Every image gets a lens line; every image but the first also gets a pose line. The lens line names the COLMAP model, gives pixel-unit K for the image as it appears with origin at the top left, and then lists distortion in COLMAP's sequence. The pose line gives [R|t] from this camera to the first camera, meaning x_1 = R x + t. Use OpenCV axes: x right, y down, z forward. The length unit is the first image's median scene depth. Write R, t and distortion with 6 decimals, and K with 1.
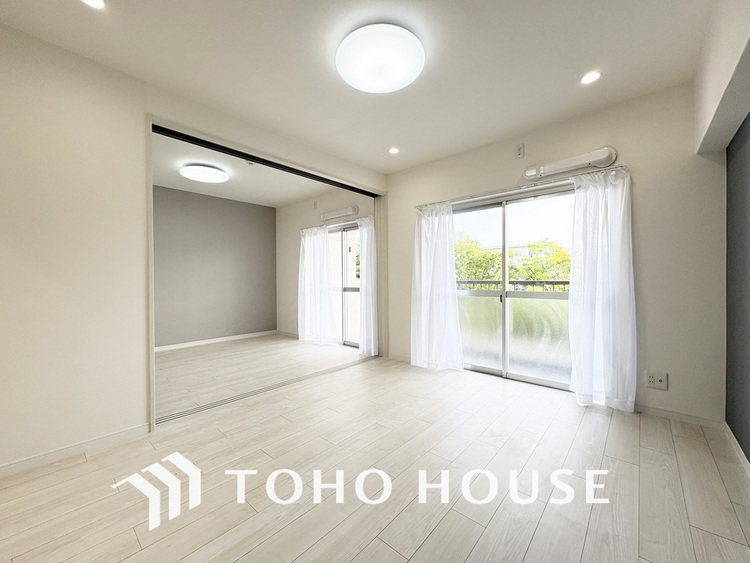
lens RADIAL K [[300.9, 0, 373.4], [0, 300.9, 281.7], [0, 0, 1]] dist [0.000961, -0.000002]
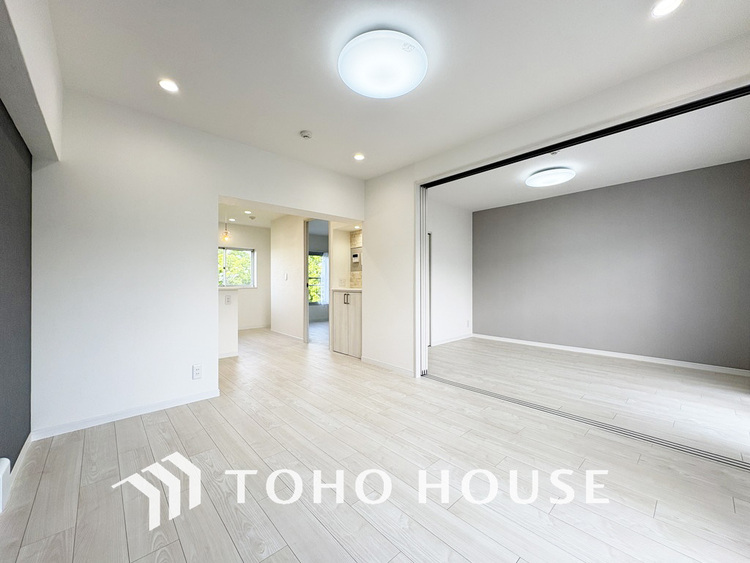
lens RADIAL K [[292.4, 0, 375.0], [0, 292.4, 281.5], [0, 0, 1]] dist [-0.000808, -0.000031]
pose [[-0.086997, -0.004269, -0.996199, 0.701667], [-0.012484, 0.999917, -0.003194, -0.006514], [0.996130, 0.012158, -0.087043, 0.764729]]
